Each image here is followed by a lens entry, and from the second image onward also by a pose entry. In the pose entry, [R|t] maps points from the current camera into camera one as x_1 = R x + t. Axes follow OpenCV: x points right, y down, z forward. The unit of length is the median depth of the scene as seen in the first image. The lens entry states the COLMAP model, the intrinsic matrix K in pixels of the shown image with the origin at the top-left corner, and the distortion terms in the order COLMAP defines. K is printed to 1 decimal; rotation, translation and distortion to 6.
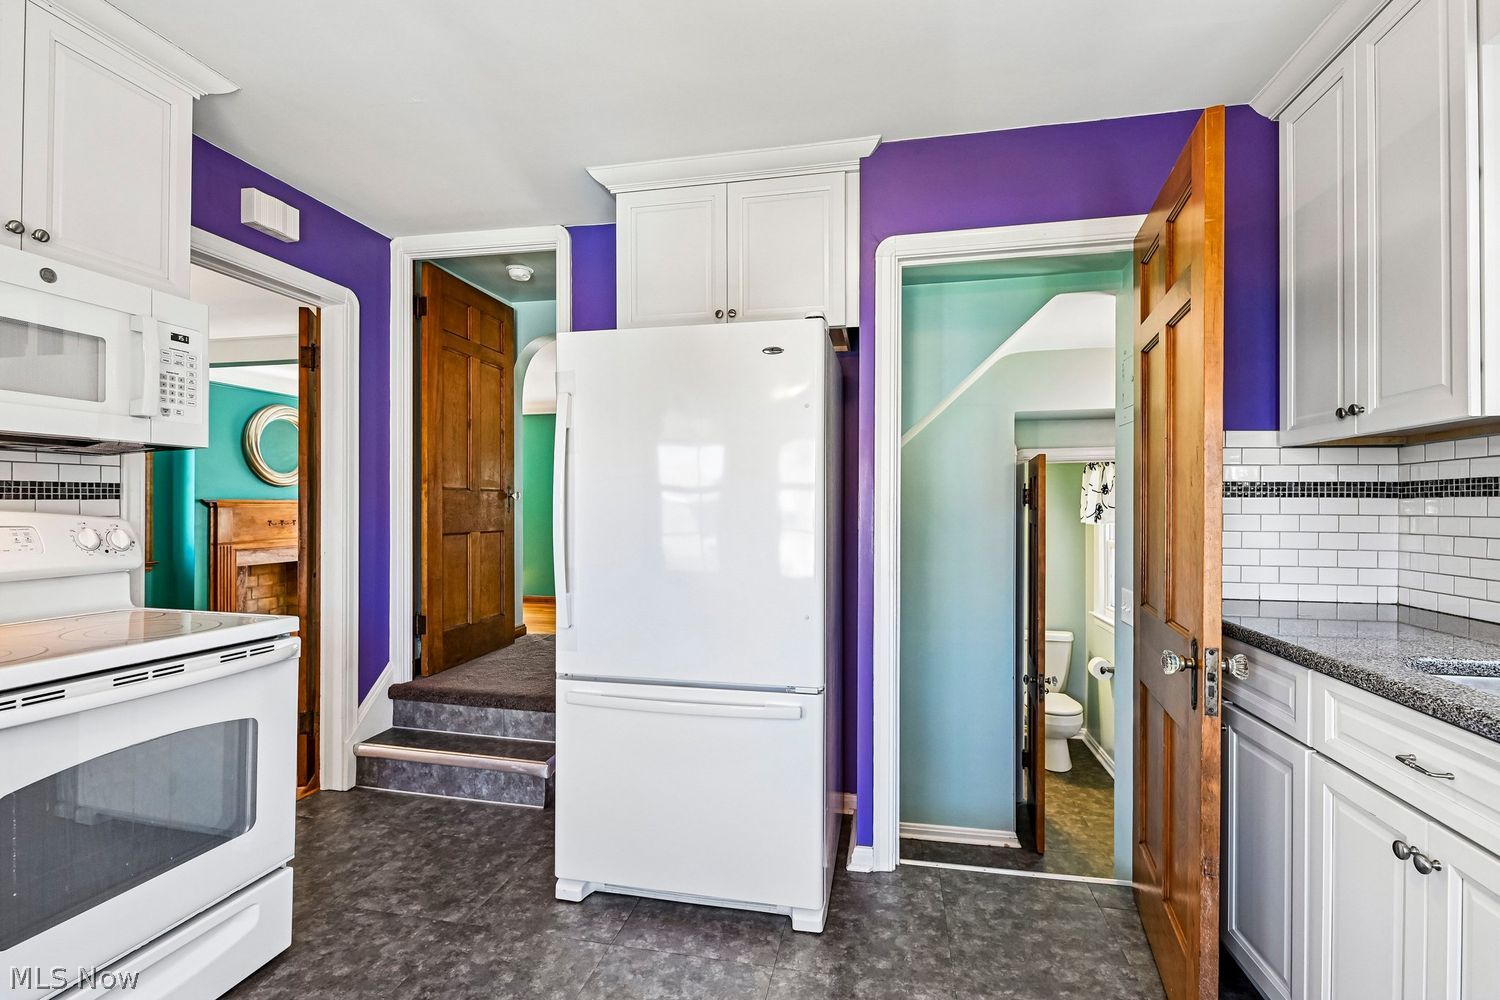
lens RADIAL K [[668.5, 0, 748.2], [0, 668.5, 500.1], [0, 0, 1]] dist [-0.002770, 0.000174]
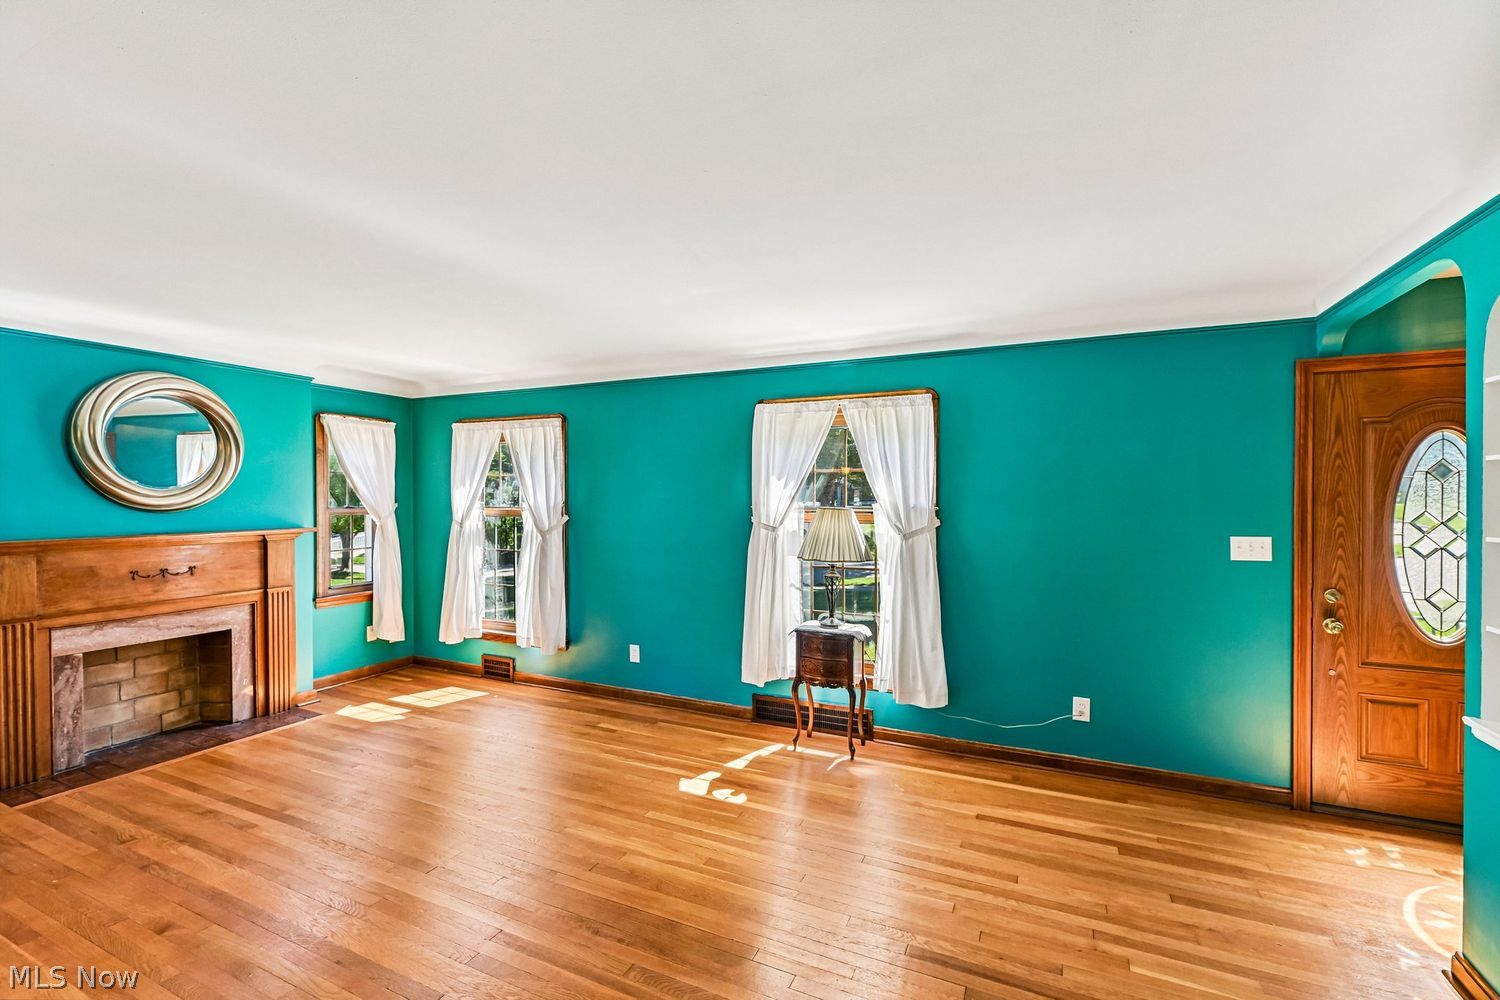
lens RADIAL K [[668.5, 0, 746.1], [0, 668.5, 506.3], [0, 0, 1]] dist [-0.002770, 0.000174]
pose [[0.968412, -0.004435, -0.249317, -0.052088], [0.009257, 0.999792, 0.018173, -0.031770], [0.249185, -0.019907, 0.968251, 0.571748]]
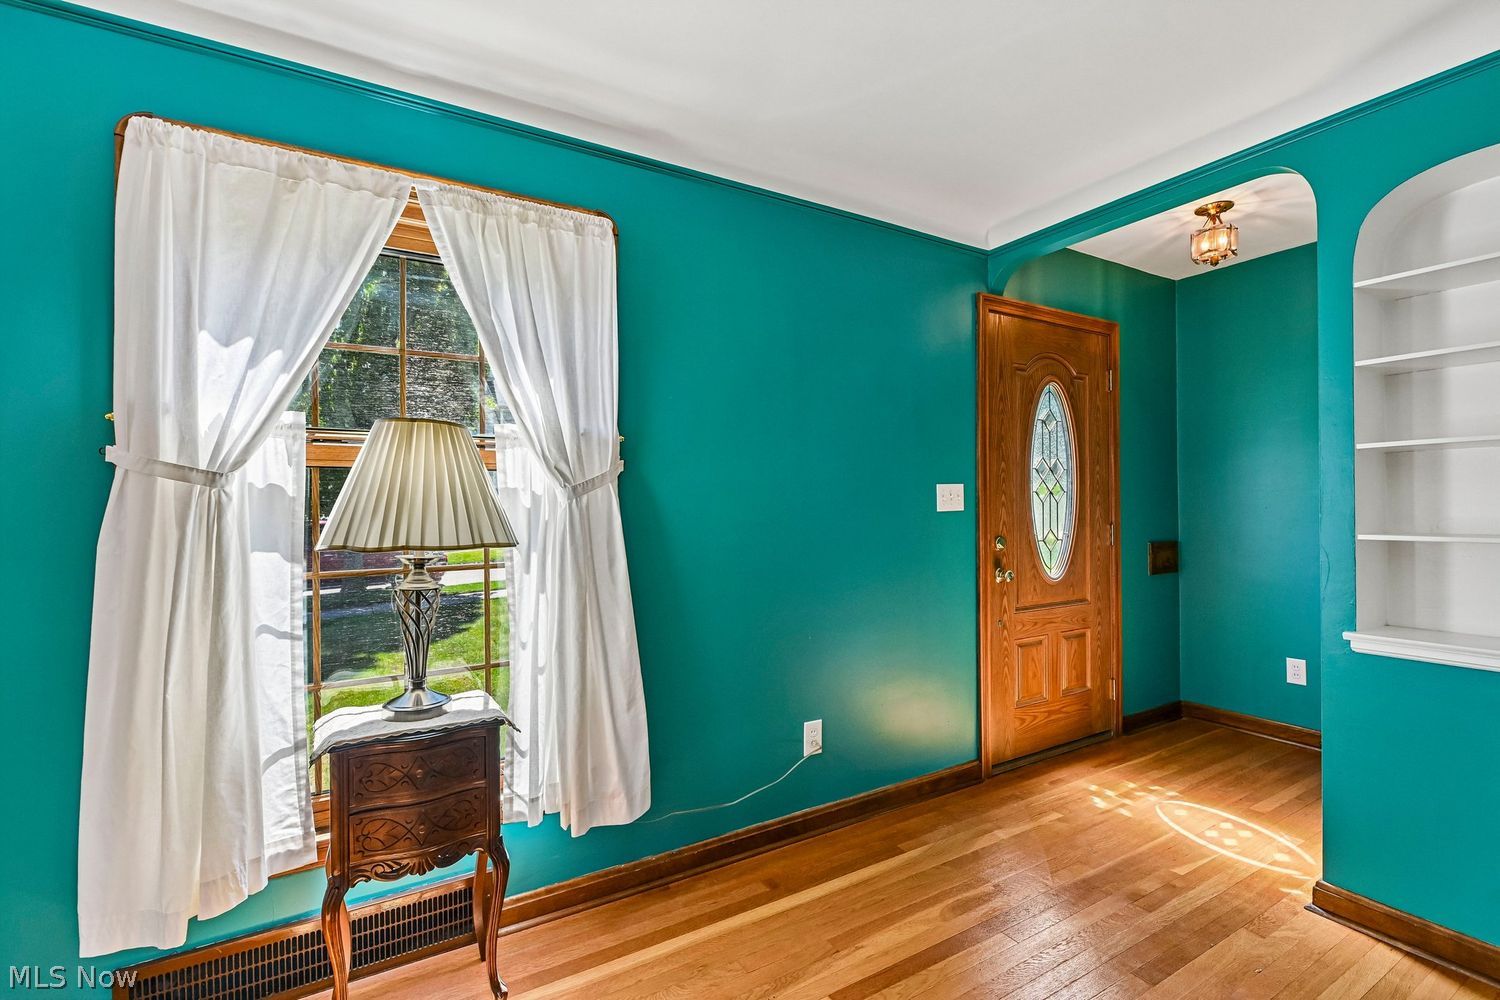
lens RADIAL K [[668.5, 0, 744.0], [0, 668.5, 500.3], [0, 0, 1]] dist [-0.002770, 0.000174]
pose [[0.748615, -0.011941, 0.662898, -0.200789], [0.012152, 0.999917, 0.004289, 0.010356], [-0.662894, 0.004844, 0.748698, 0.907522]]
